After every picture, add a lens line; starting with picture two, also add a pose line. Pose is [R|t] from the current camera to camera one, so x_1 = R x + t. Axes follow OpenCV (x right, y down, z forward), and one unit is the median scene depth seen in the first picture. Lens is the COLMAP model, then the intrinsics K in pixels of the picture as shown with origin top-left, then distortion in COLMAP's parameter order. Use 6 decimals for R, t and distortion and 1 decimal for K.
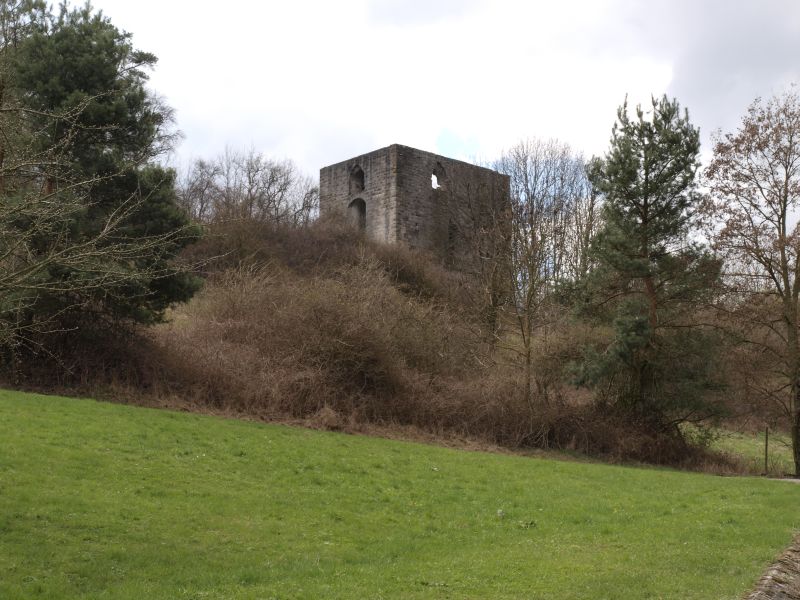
lens RADIAL K [[1327.9, 0, 400.0], [0, 1327.9, 300.0], [0, 0, 1]] dist [0.075896, 0.051335]
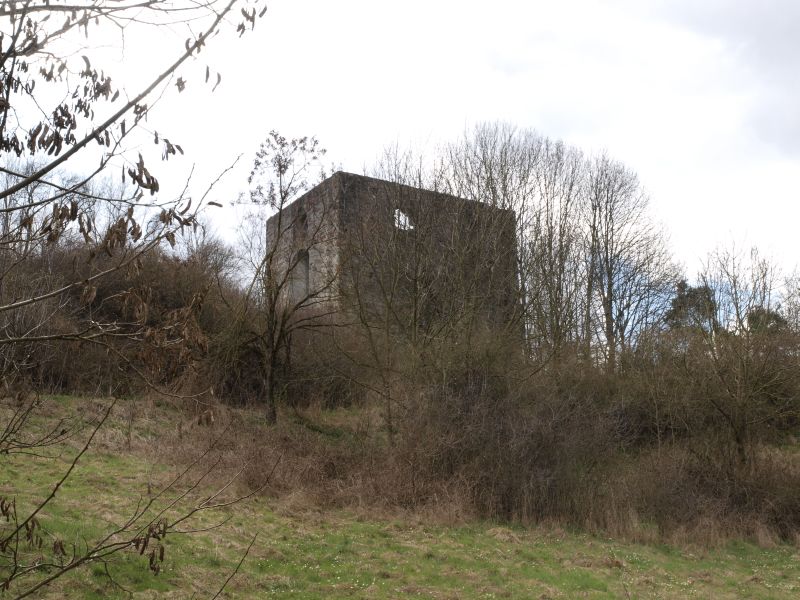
lens RADIAL K [[1205.0, 0, 400.0], [0, 1205.0, 300.0], [0, 0, 1]] dist [-0.014888, 0.003878]
pose [[0.983890, -0.070117, -0.164450, 0.160791], [0.051718, 0.992178, -0.113617, 0.040187], [0.171130, 0.103282, 0.979820, 0.396181]]
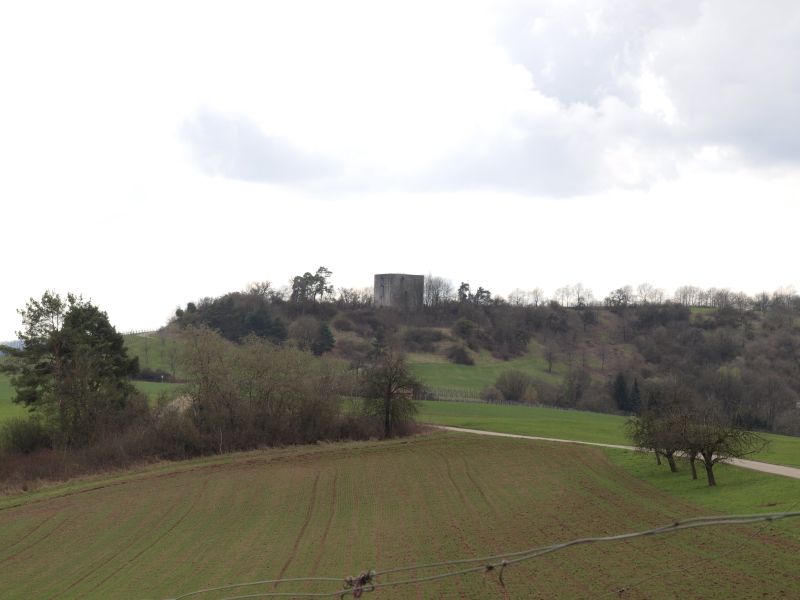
lens RADIAL K [[2067.9, 0, 400.0], [0, 2067.9, 300.0], [0, 0, 1]] dist [-0.013188, 0.020366]
pose [[0.987462, 0.014149, -0.157219, 1.194386], [0.009748, 0.988609, 0.150194, -1.152472], [0.157553, -0.149843, 0.976076, -6.069390]]
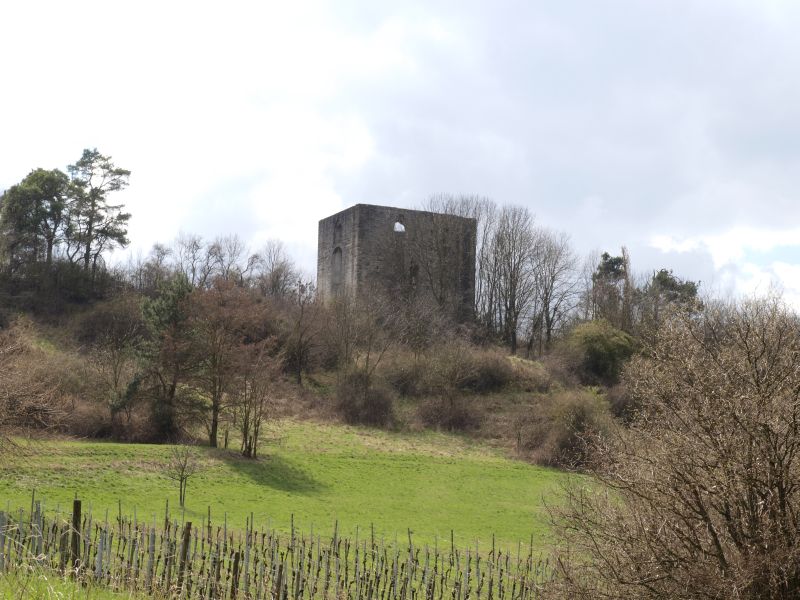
lens RADIAL K [[1812.1, 0, 400.0], [0, 1812.1, 300.0], [0, 0, 1]] dist [0.023042, 0.003254]
pose [[0.961953, -0.027950, -0.271781, 0.571193], [0.033778, 0.999288, 0.016791, -0.063011], [0.271118, -0.025332, 0.962213, -0.726735]]
